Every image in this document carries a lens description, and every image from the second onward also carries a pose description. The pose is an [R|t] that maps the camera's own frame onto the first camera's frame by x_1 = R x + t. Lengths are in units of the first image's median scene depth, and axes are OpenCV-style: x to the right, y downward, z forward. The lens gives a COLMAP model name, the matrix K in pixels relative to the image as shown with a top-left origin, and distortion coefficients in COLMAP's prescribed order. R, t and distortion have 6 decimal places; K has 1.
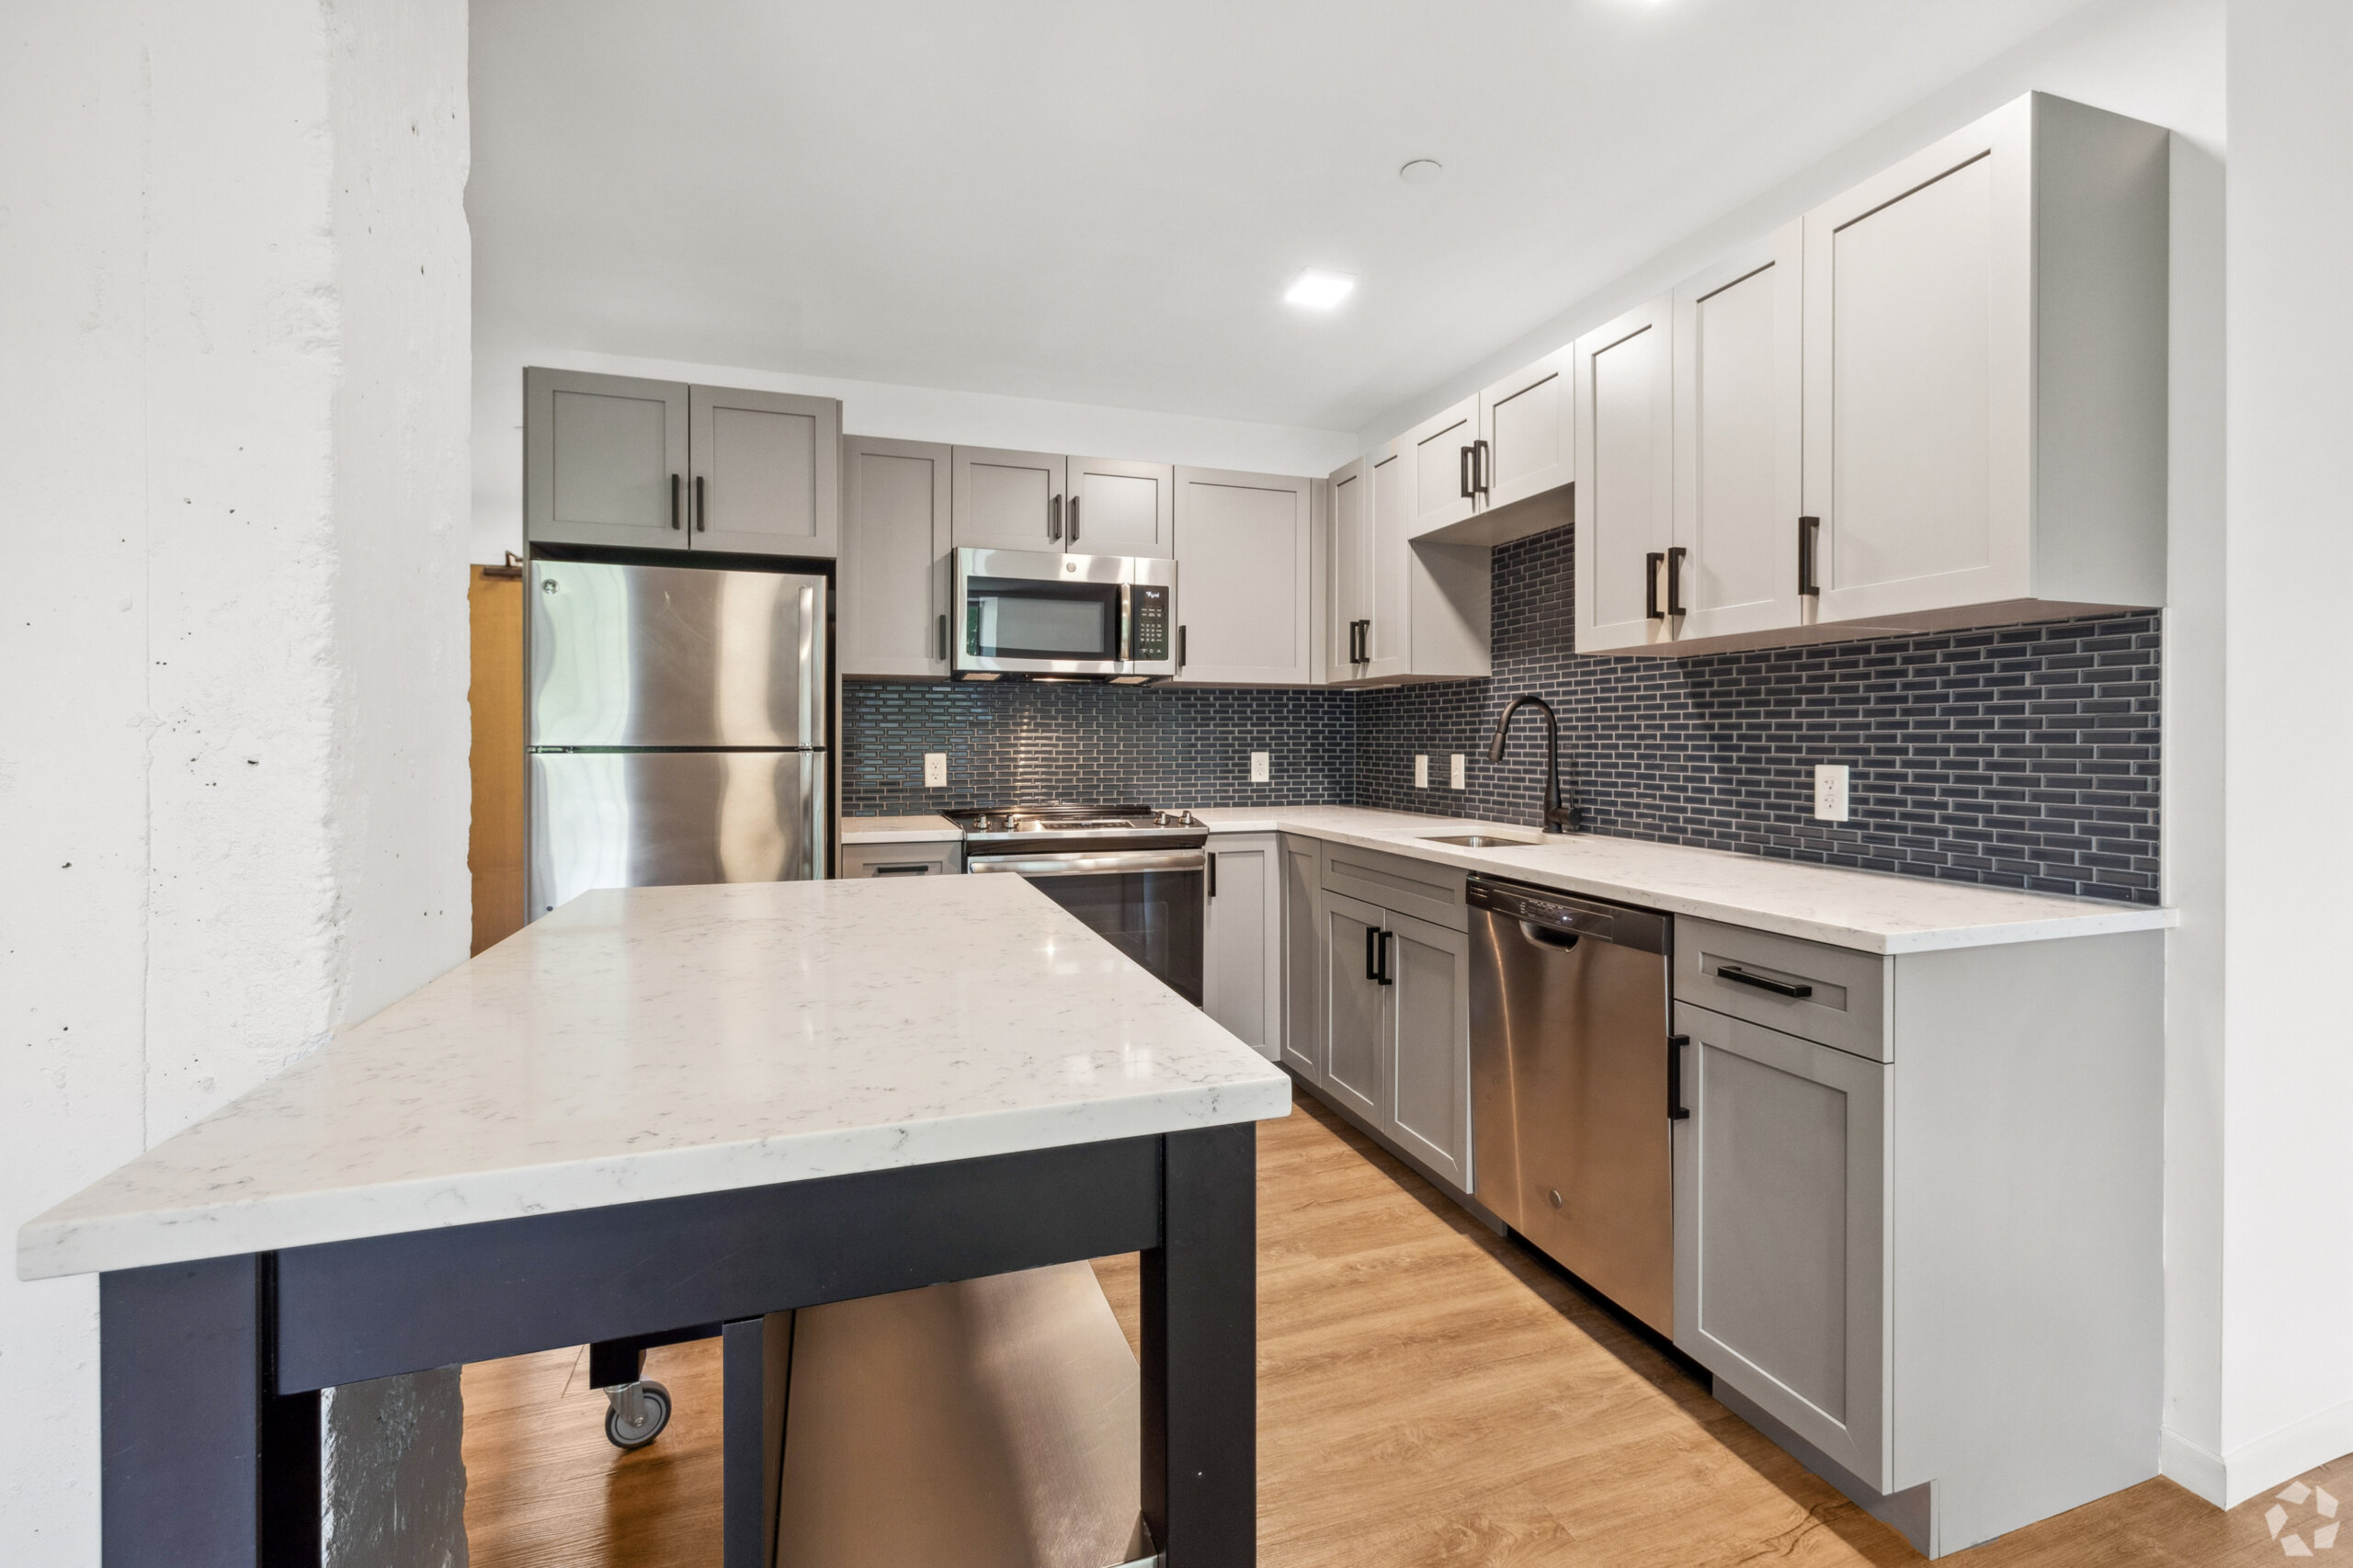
lens RADIAL K [[1021.2, 0, 1188.4], [0, 1021.2, 745.4], [0, 0, 1]] dist [0.000148, 0.000021]
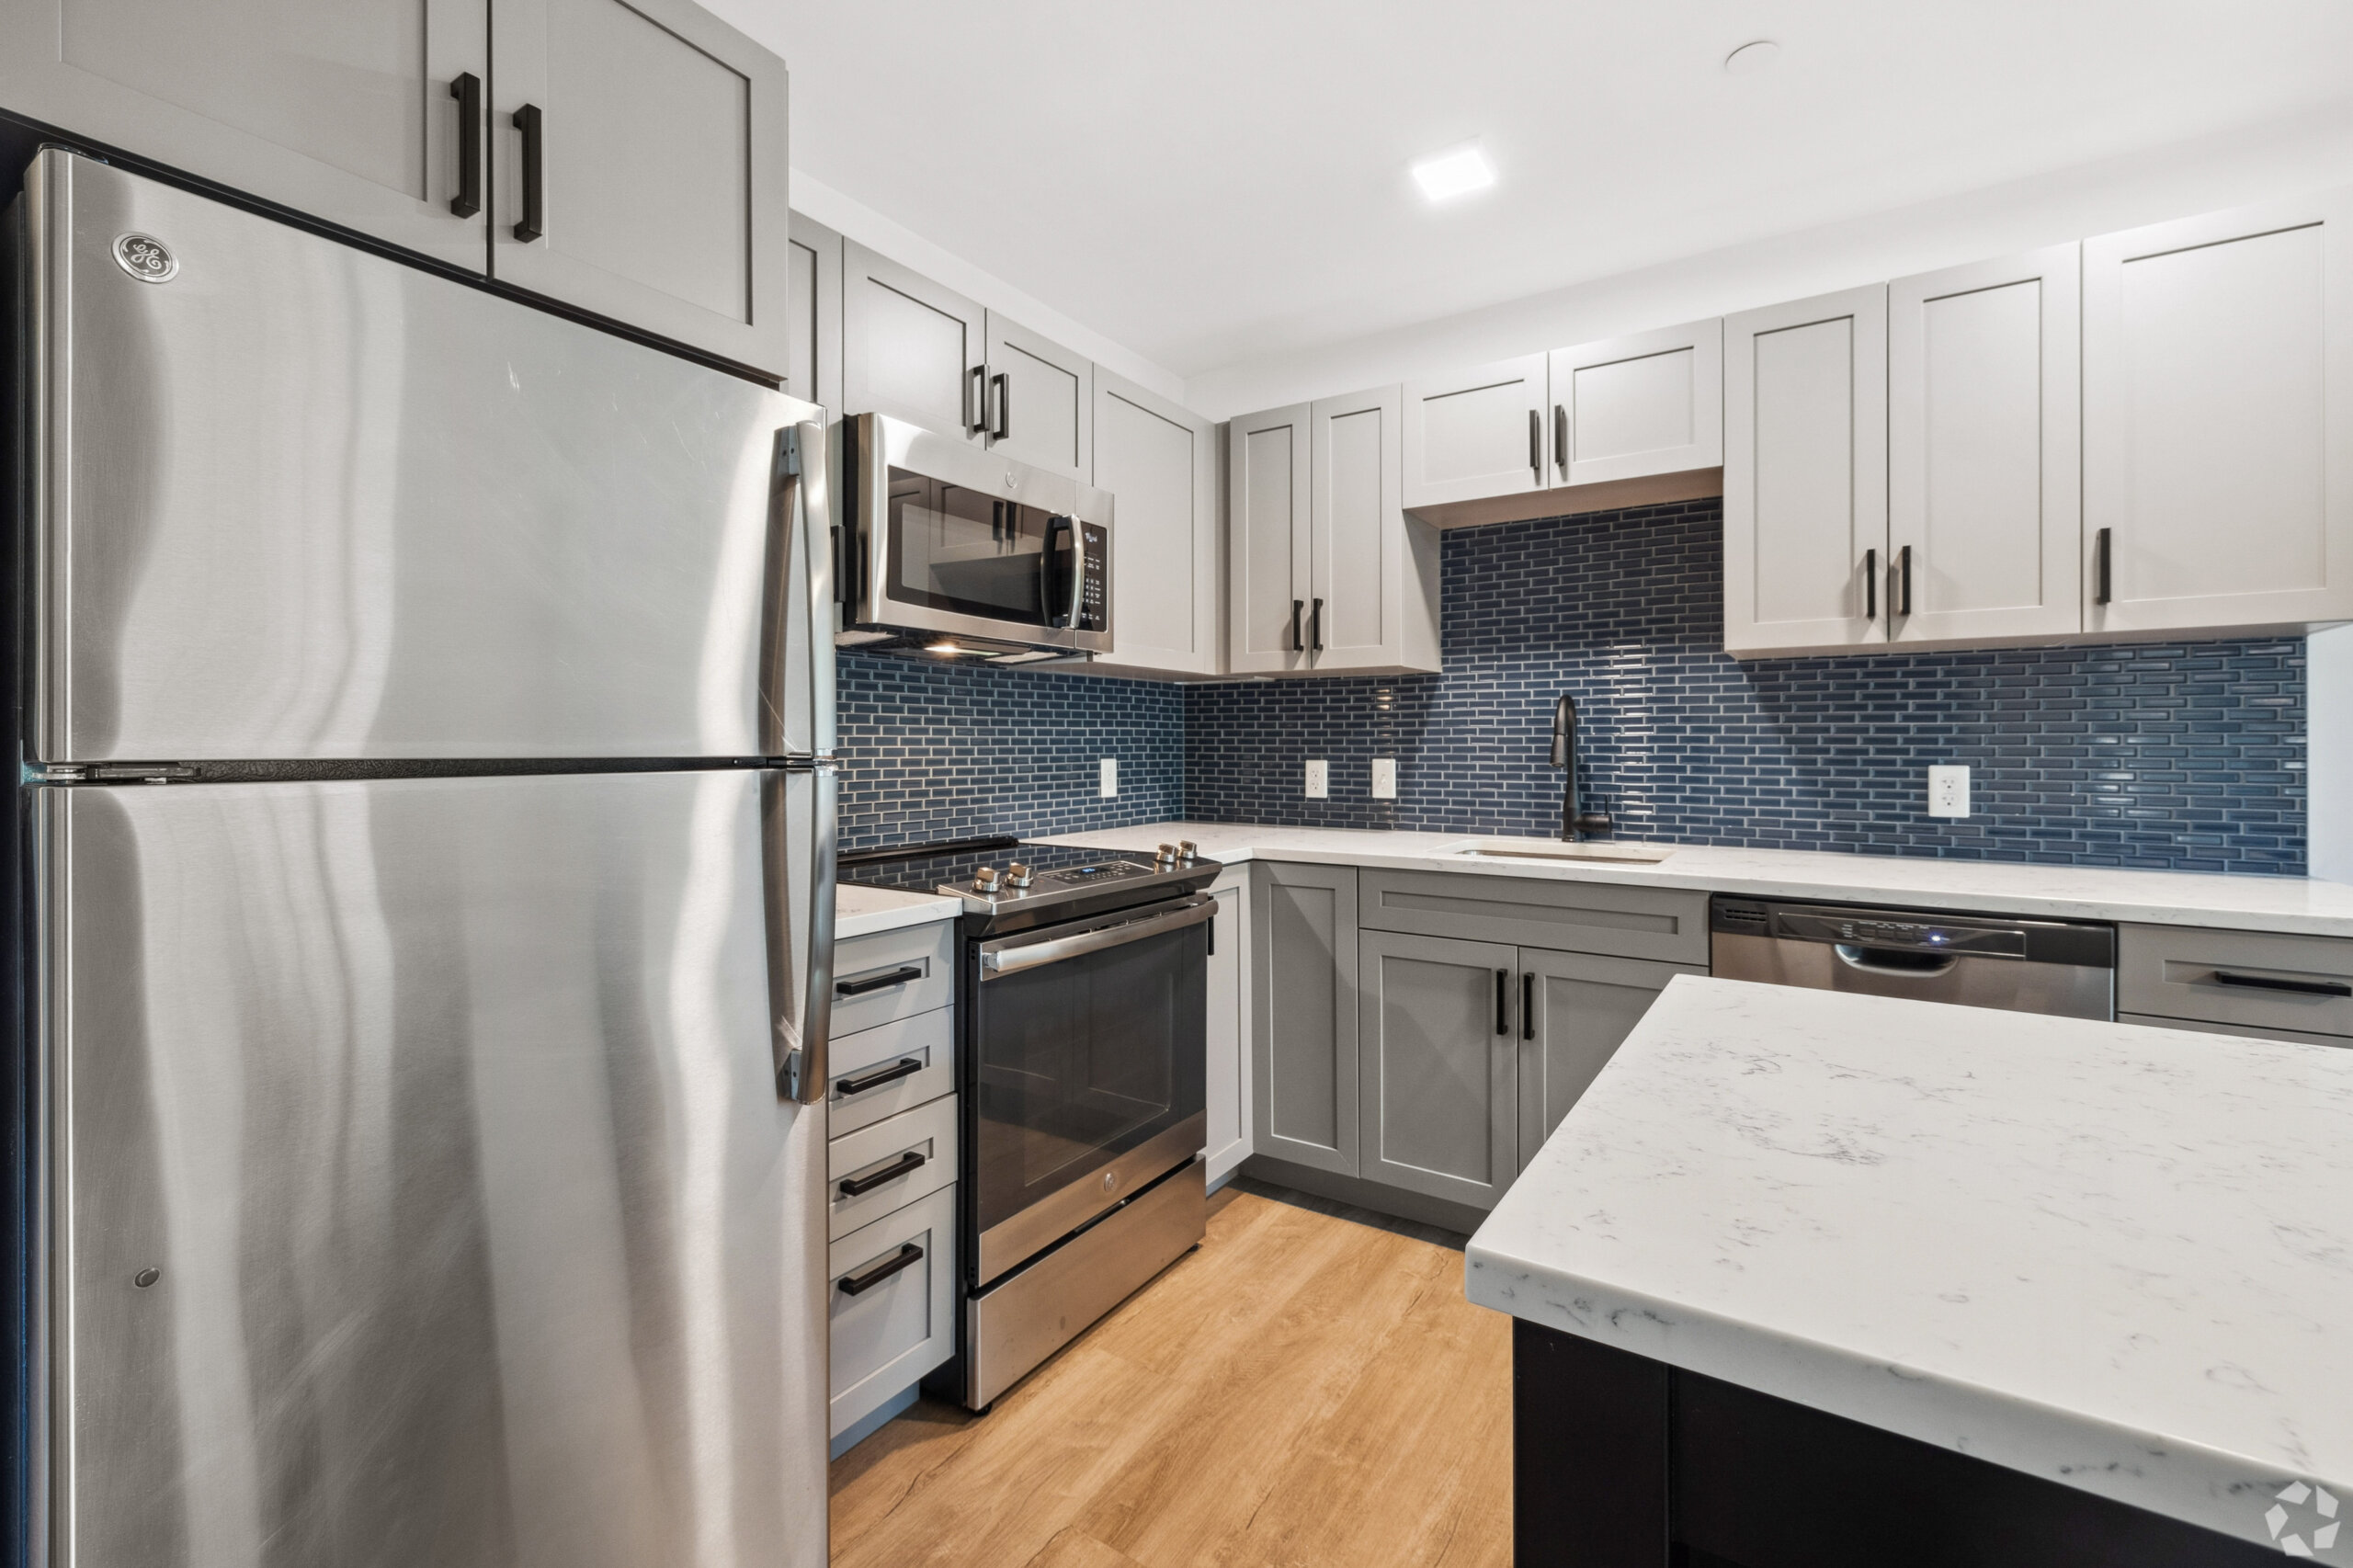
lens RADIAL K [[1021.2, 0, 1188.4], [0, 1021.2, 745.4], [0, 0, 1]] dist [0.000148, 0.000021]
pose [[0.787155, -0.002599, 0.616750, -0.483967], [0.004285, 0.999990, -0.001256, -0.003151], [-0.616740, 0.003632, 0.787158, 0.467410]]
